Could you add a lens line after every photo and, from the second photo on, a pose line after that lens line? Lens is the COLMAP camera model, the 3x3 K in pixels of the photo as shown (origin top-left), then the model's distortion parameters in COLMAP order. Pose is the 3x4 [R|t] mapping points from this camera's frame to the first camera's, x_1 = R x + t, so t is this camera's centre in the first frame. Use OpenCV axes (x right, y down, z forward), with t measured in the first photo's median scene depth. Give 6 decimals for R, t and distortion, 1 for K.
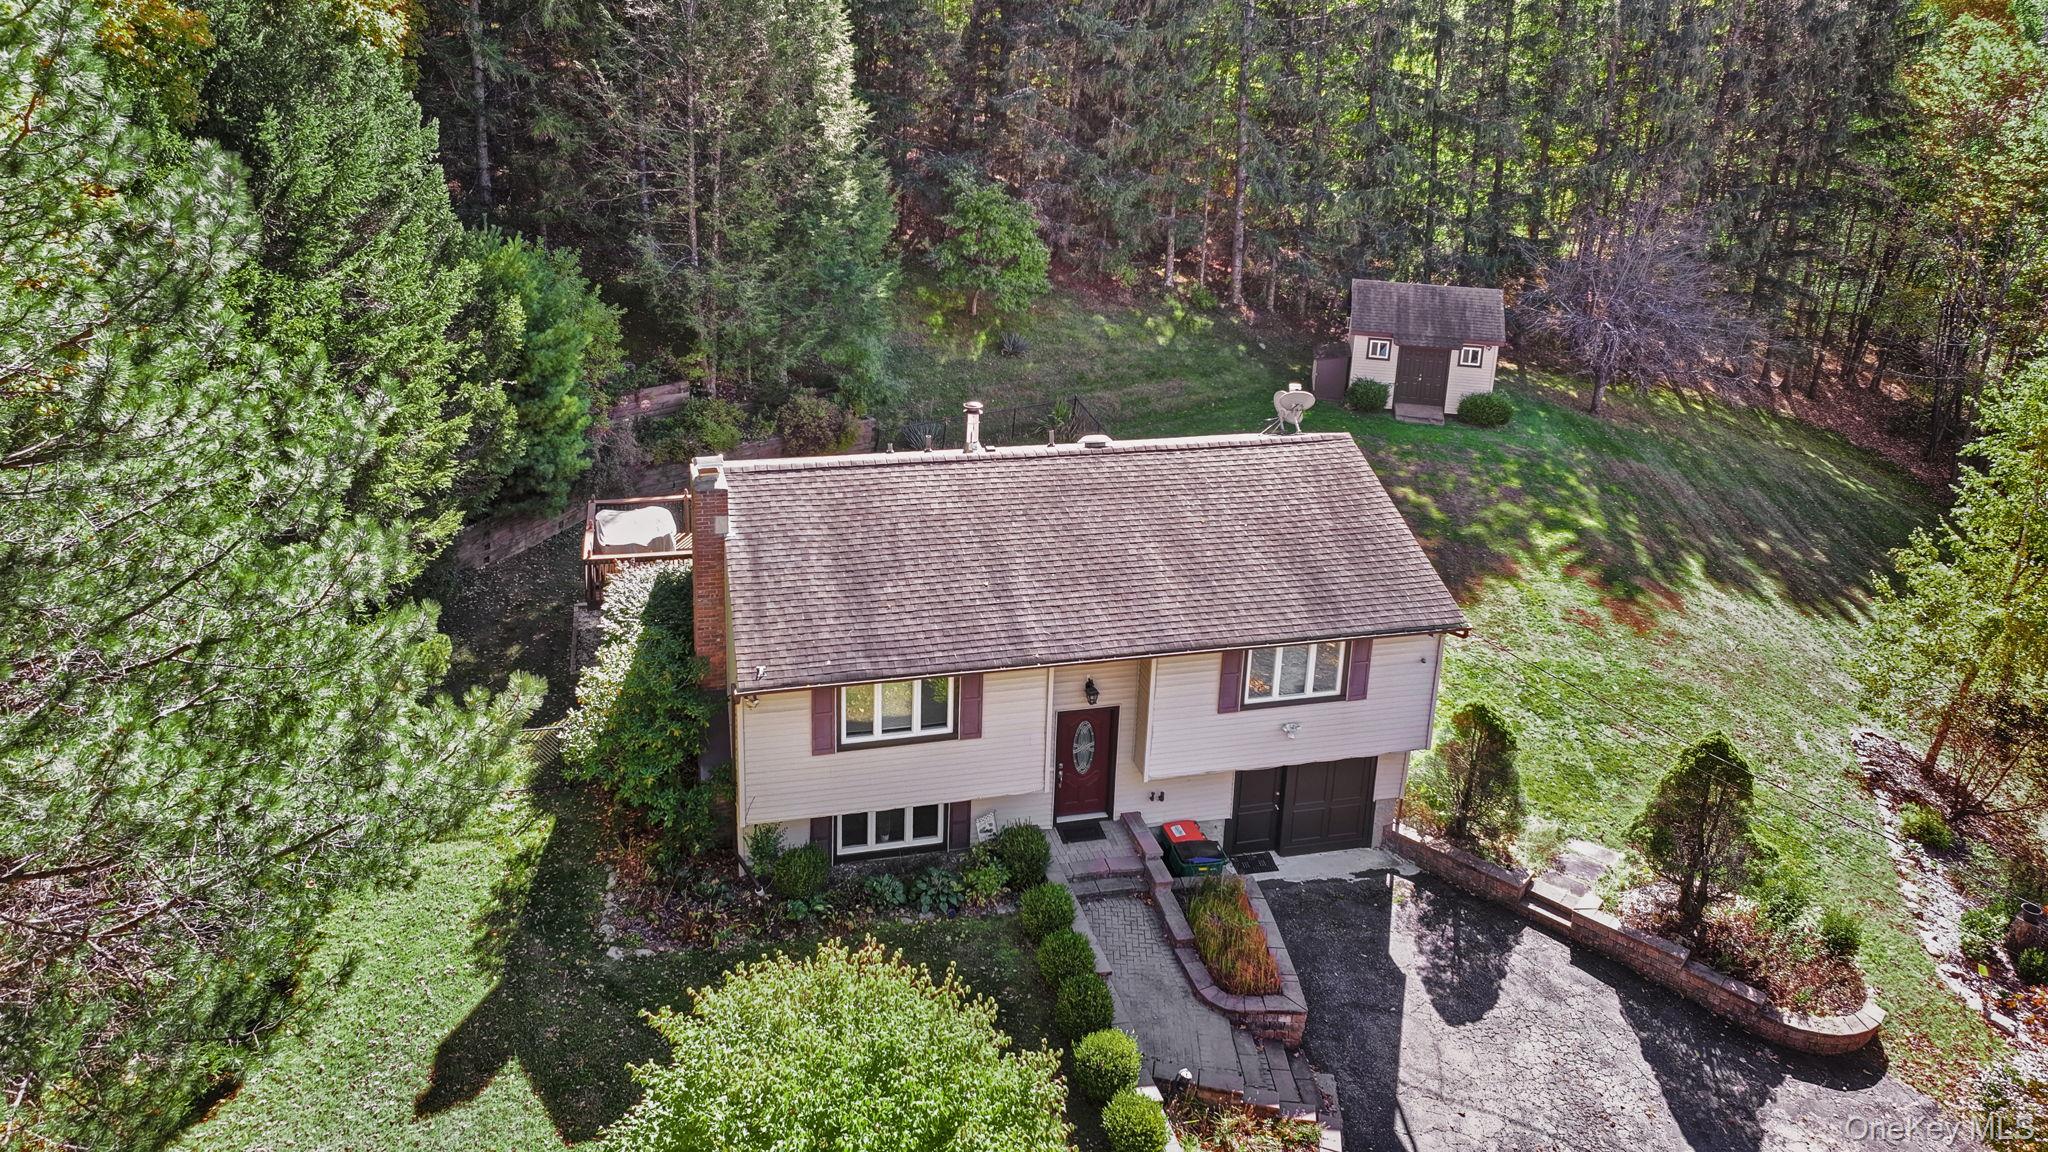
lens RADIAL K [[1498.9, 0, 1021.1], [0, 1498.9, 365.0], [0, 0, 1]] dist [0.003550, 0.012823]
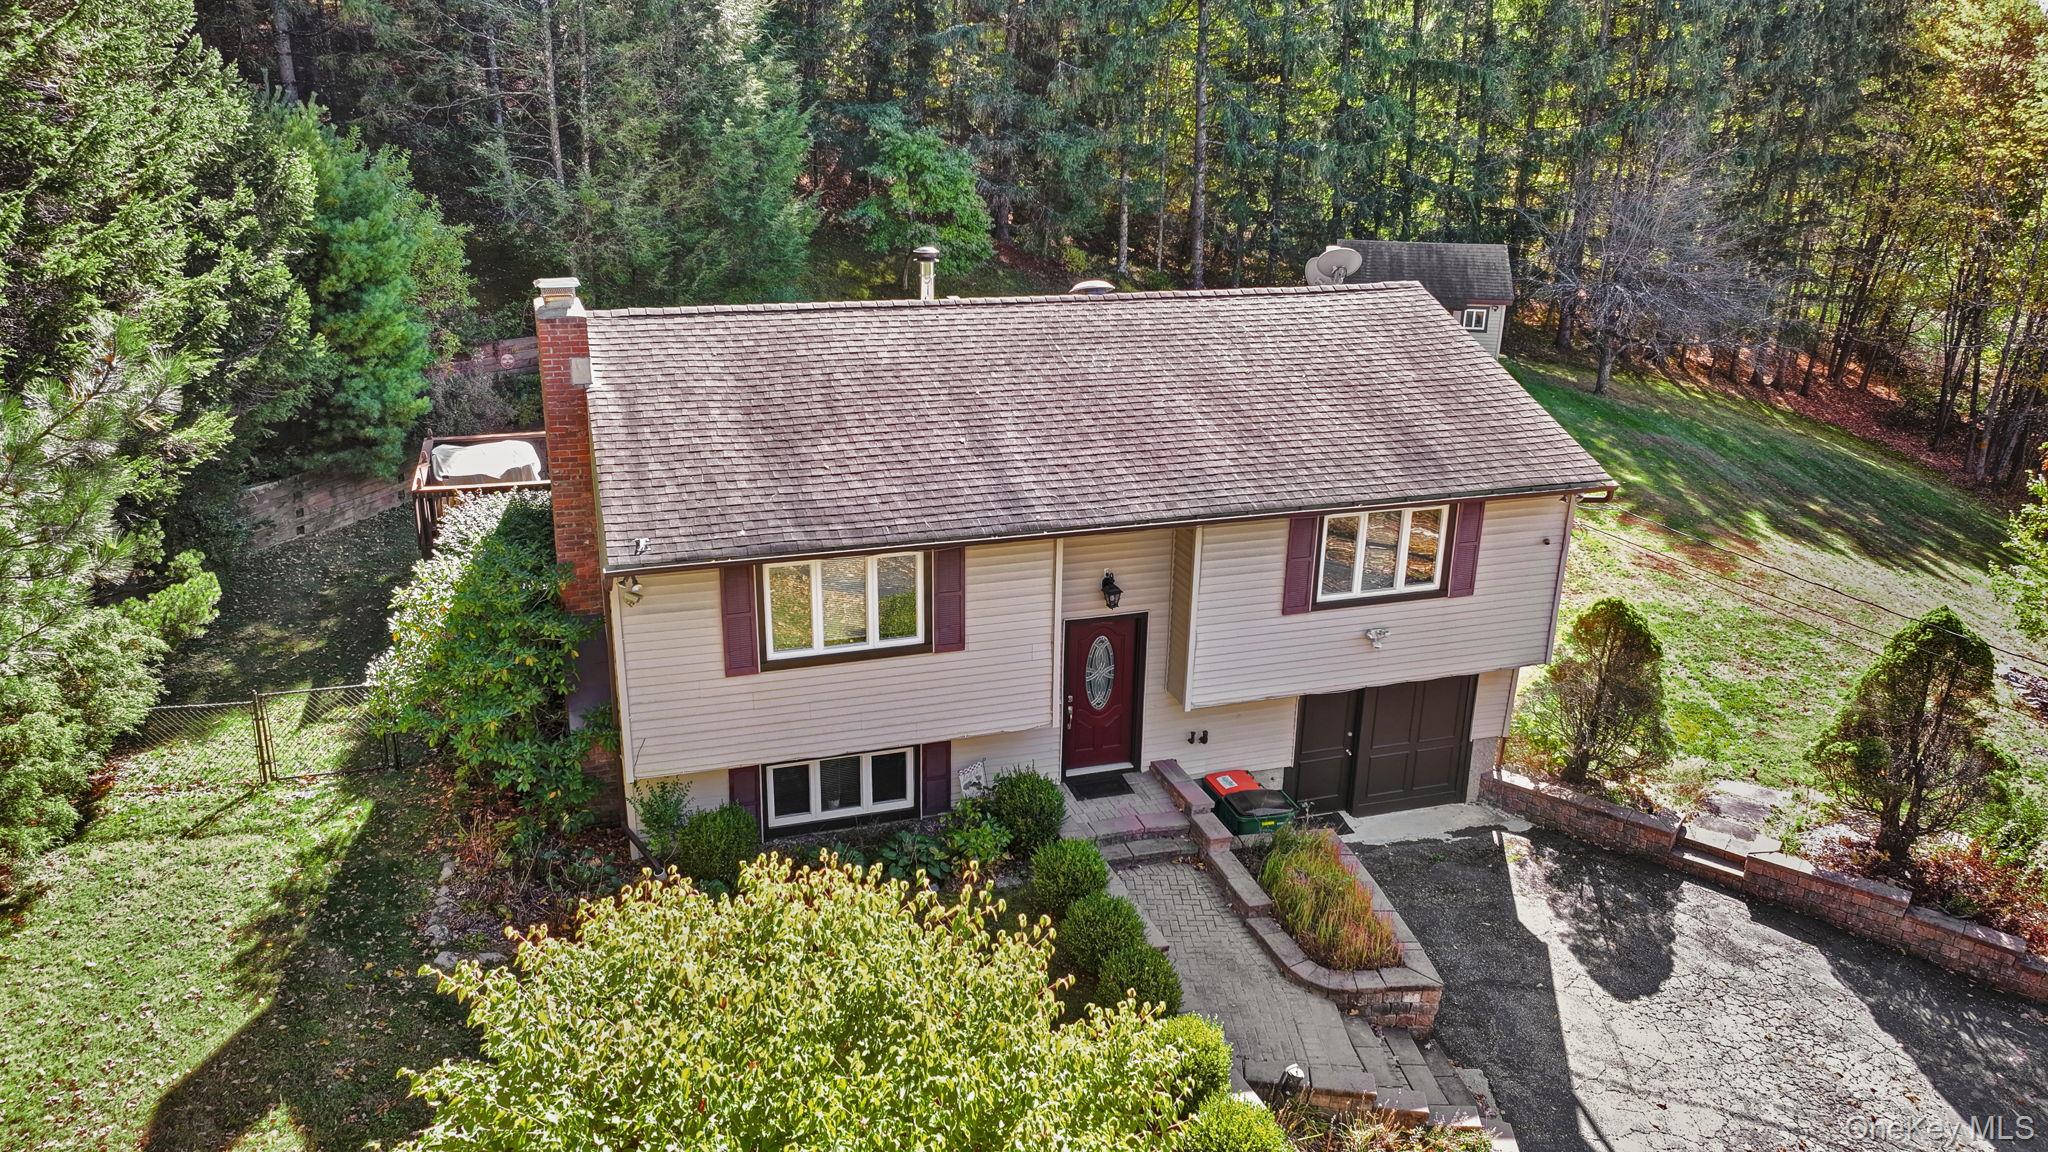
lens RADIAL K [[1498.9, 0, 1037.0], [0, 1498.9, 573.1], [0, 0, 1]] dist [0.003550, 0.012823]
pose [[0.997350, -0.037591, 0.062284, -0.033864], [0.033491, 0.997284, 0.065601, 0.160151], [-0.064581, -0.063341, 0.995900, 0.277431]]
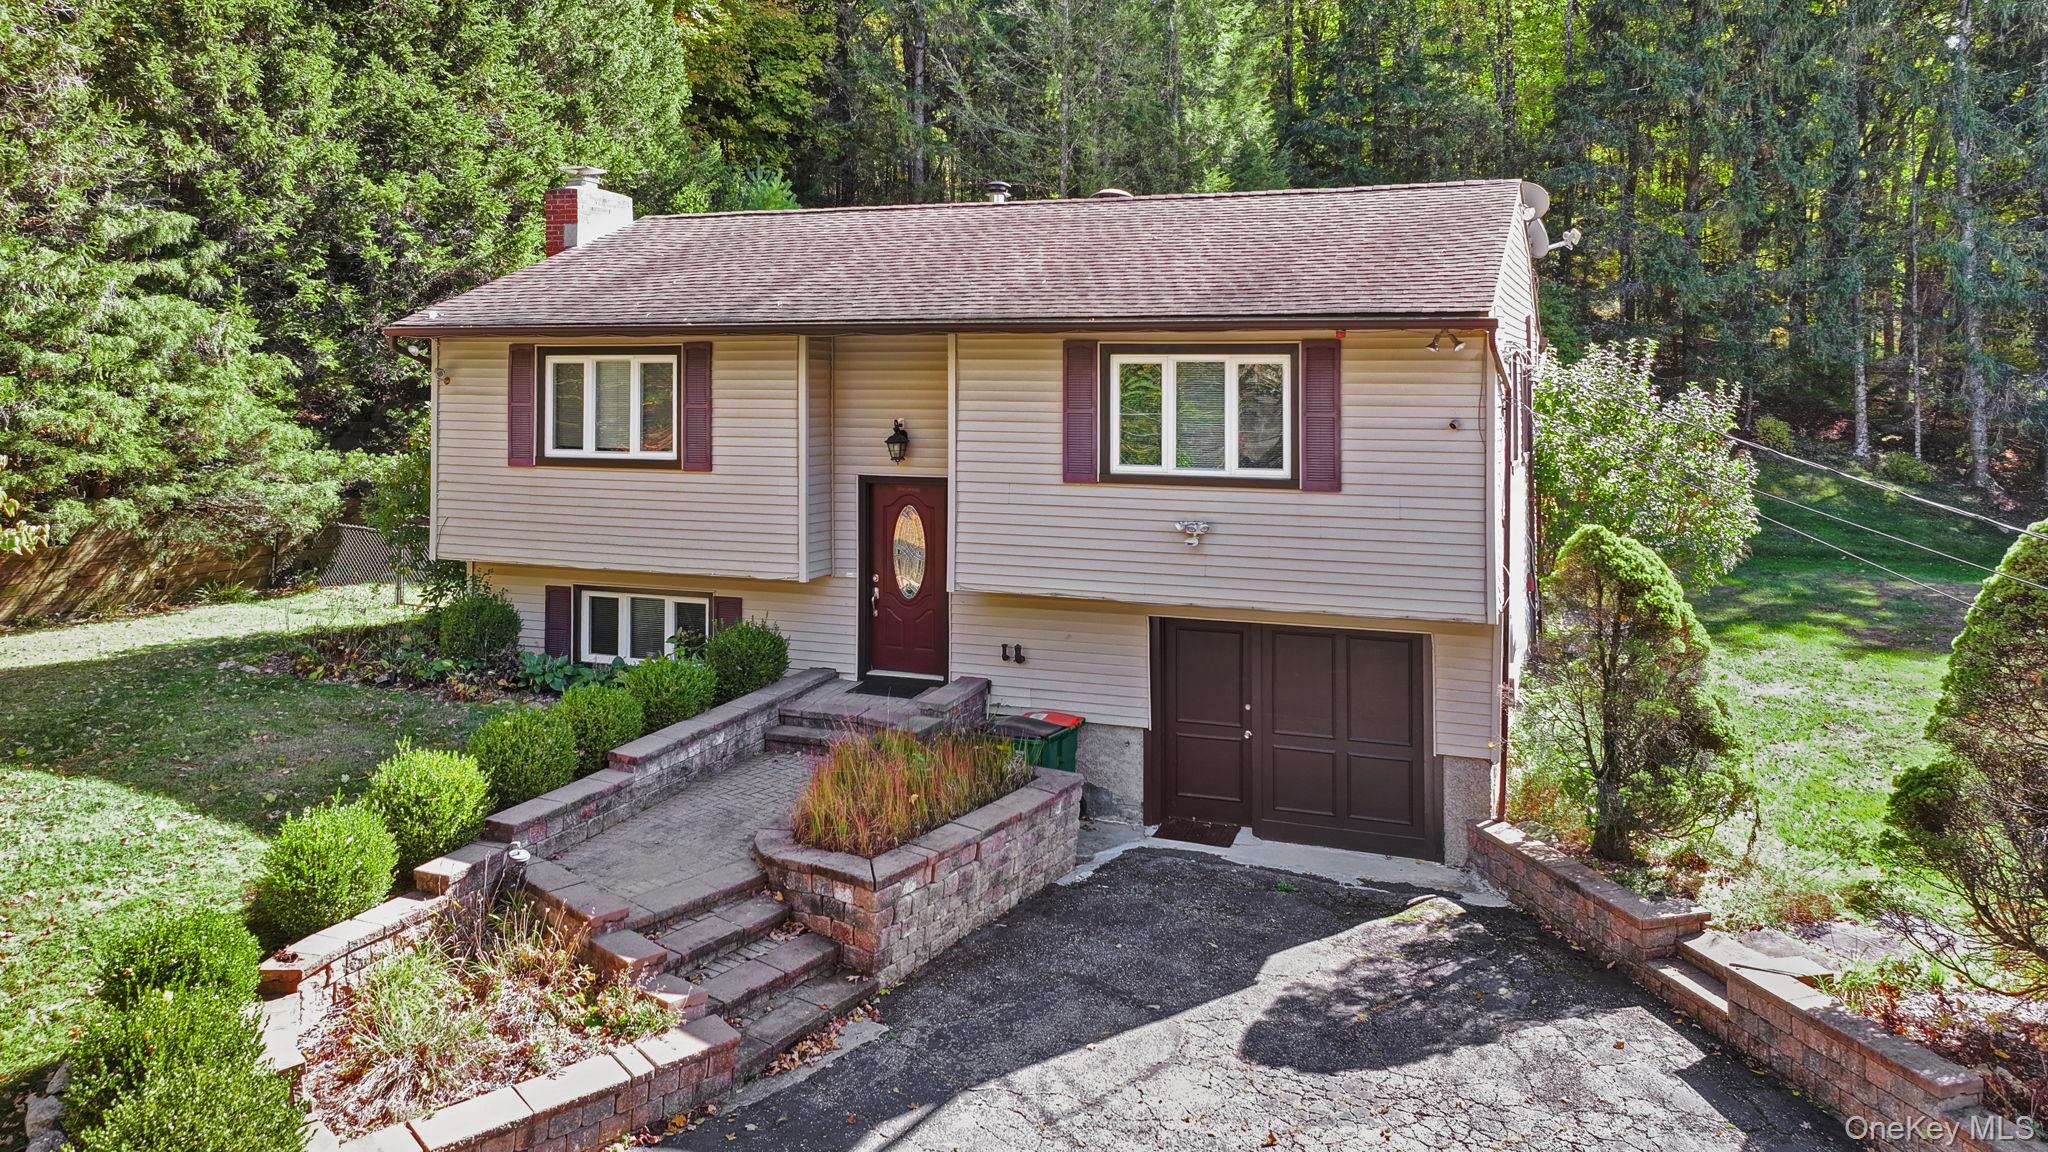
lens RADIAL K [[1498.9, 0, 1027.7], [0, 1498.9, 343.0], [0, 0, 1]] dist [0.003550, 0.012823]
pose [[0.821263, -0.036892, -0.569356, 0.456972], [-0.139705, 0.954527, -0.263366, 0.337622], [0.553182, 0.295834, 0.778763, 0.517908]]
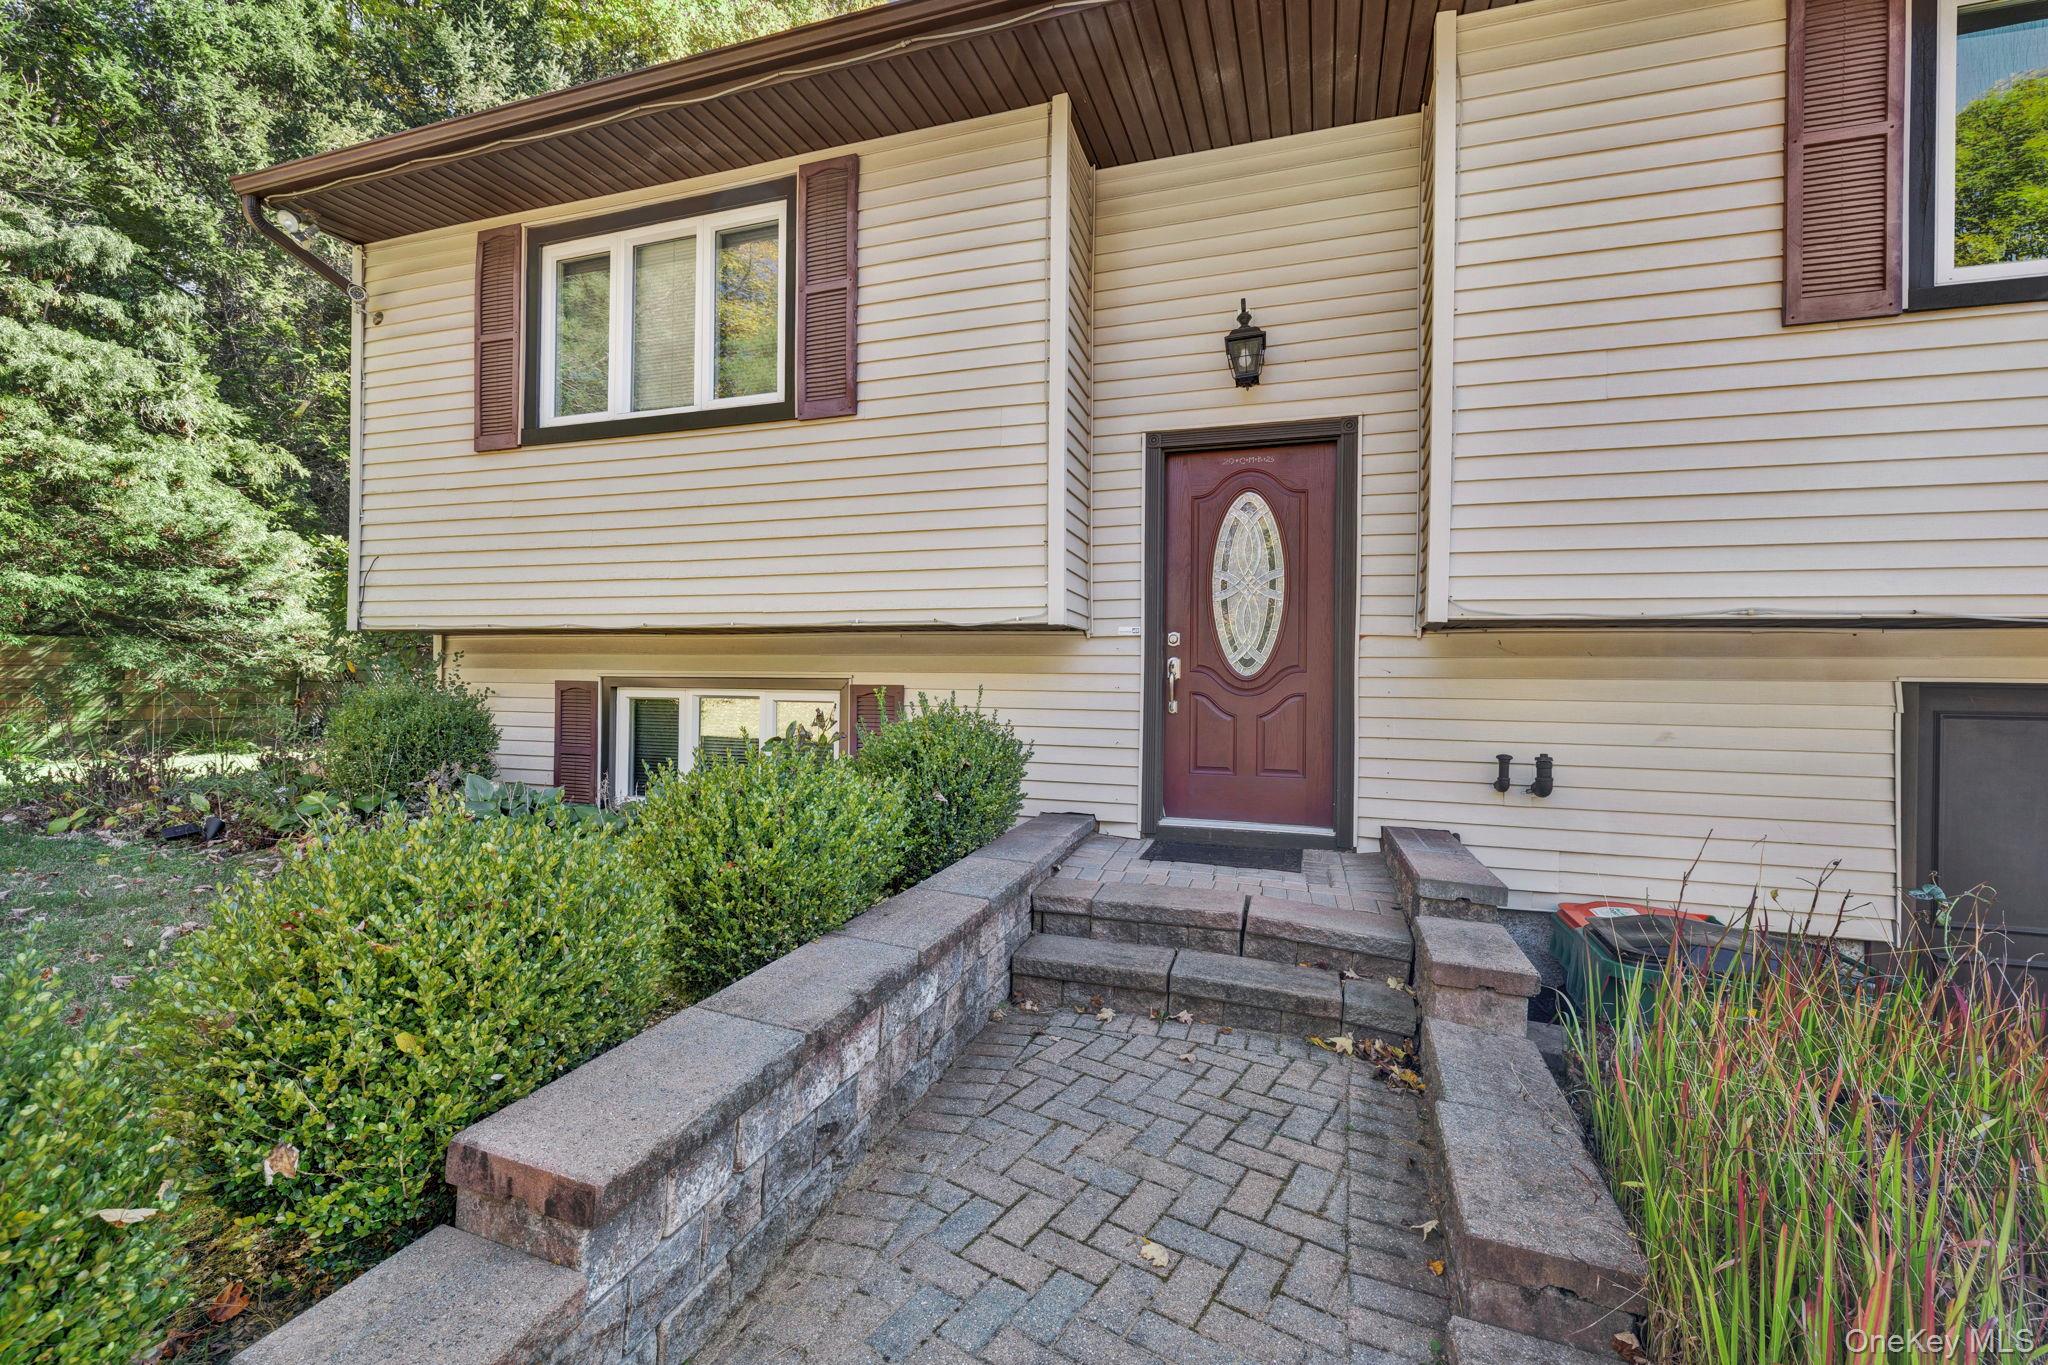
lens RADIAL K [[905.3, 0, 1017.3], [0, 905.3, 667.7], [0, 0, 1]] dist [0.009903, -0.000215]
pose [[0.842766, -0.024839, -0.537706, 0.106259], [-0.140151, 0.954356, -0.263749, 0.337223], [0.519714, 0.297638, 0.800817, 0.841389]]
